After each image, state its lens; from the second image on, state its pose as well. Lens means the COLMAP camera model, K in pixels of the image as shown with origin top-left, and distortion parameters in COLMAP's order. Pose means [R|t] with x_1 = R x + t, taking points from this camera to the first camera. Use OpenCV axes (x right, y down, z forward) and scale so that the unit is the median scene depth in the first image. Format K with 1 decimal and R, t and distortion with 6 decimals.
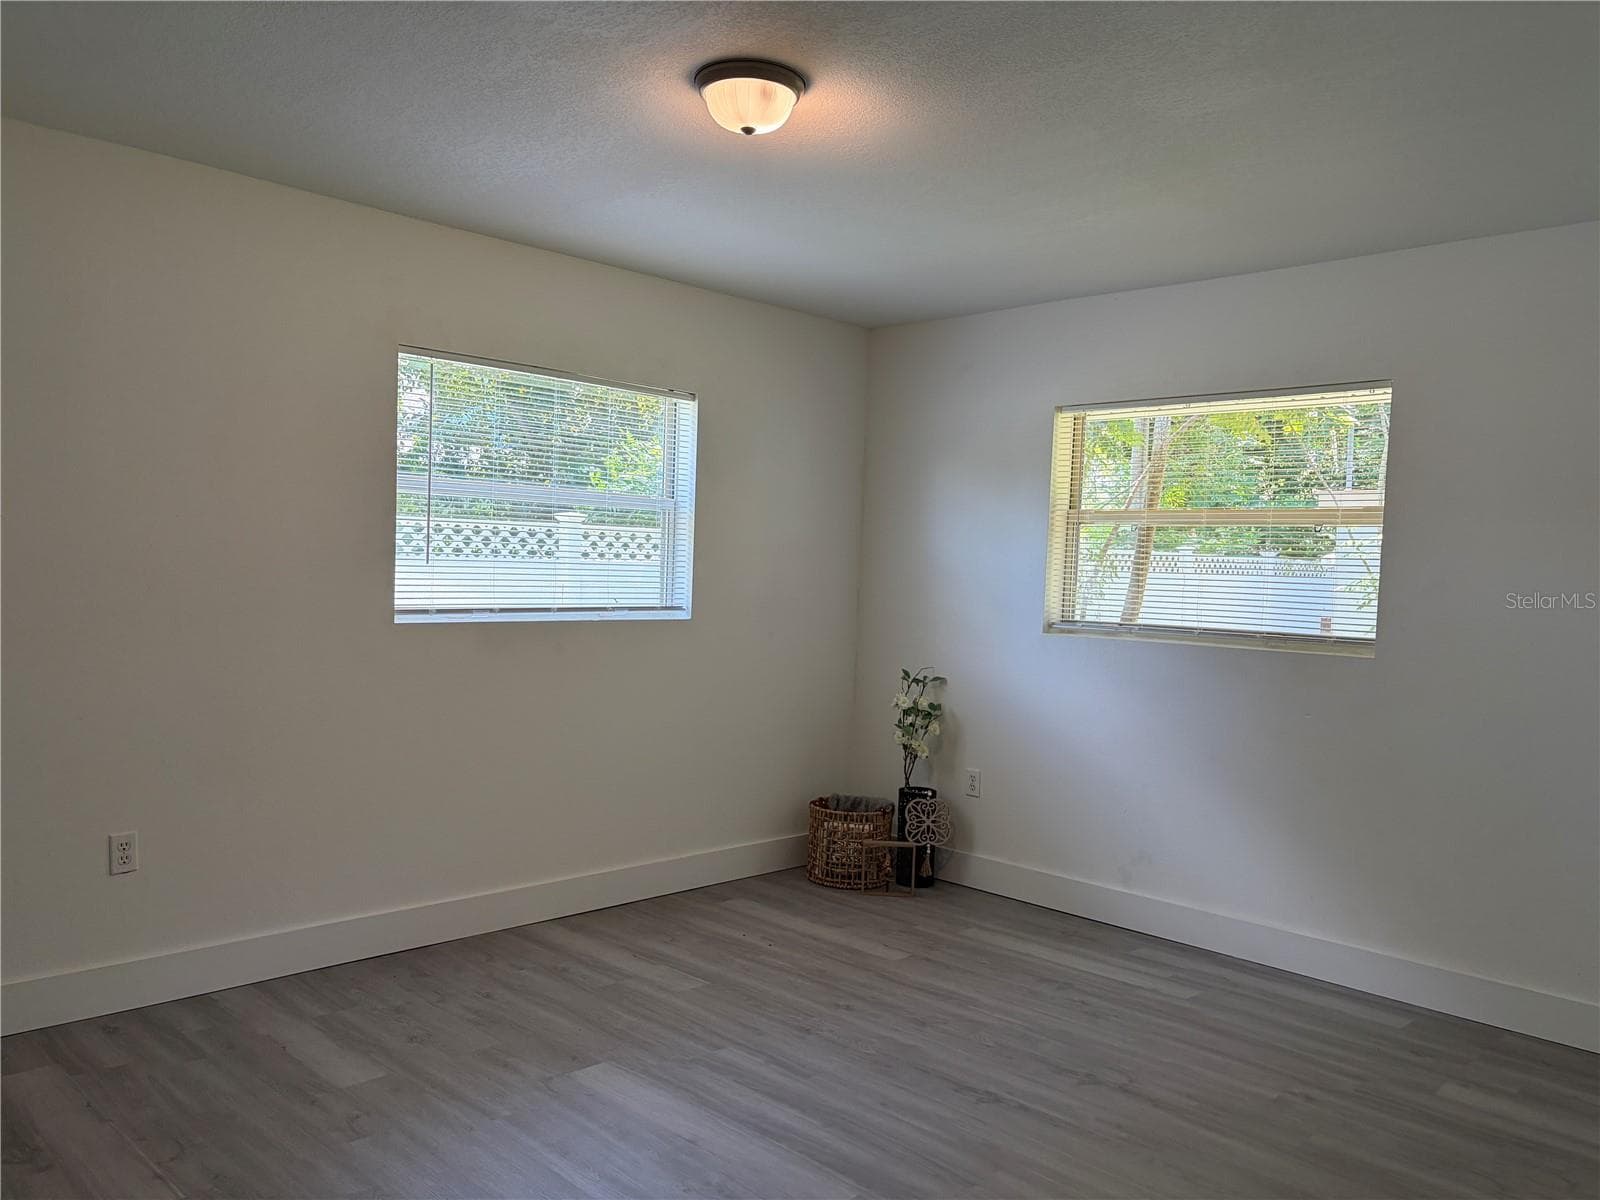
lens RADIAL K [[1212.7, 0, 800.0], [0, 1212.7, 600.0], [0, 0, 1]] dist [0.006032, -0.055695]
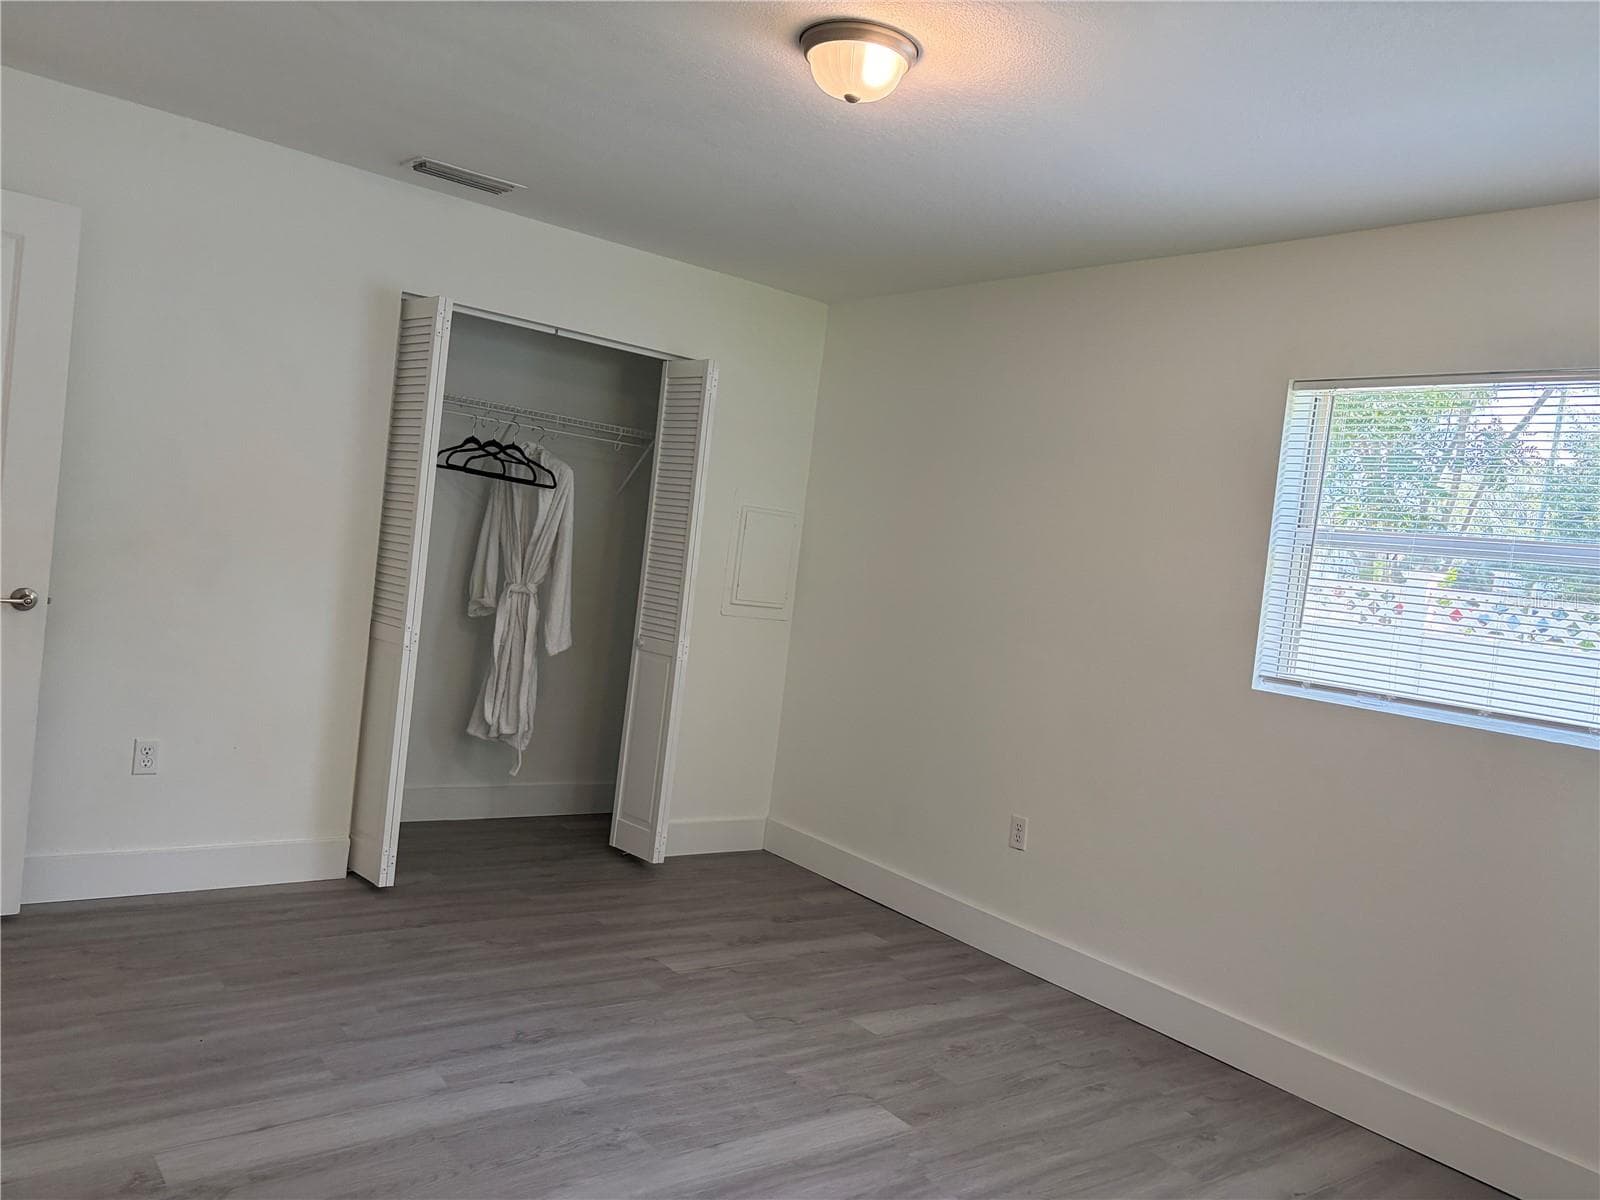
lens RADIAL K [[1212.7, 0, 800.0], [0, 1212.7, 600.0], [0, 0, 1]] dist [0.006032, -0.055695]
pose [[-0.145182, -0.008997, -0.989364, 0.608371], [-0.152034, 0.988286, 0.013322, -0.006784], [0.977654, 0.152351, -0.144849, 0.800960]]
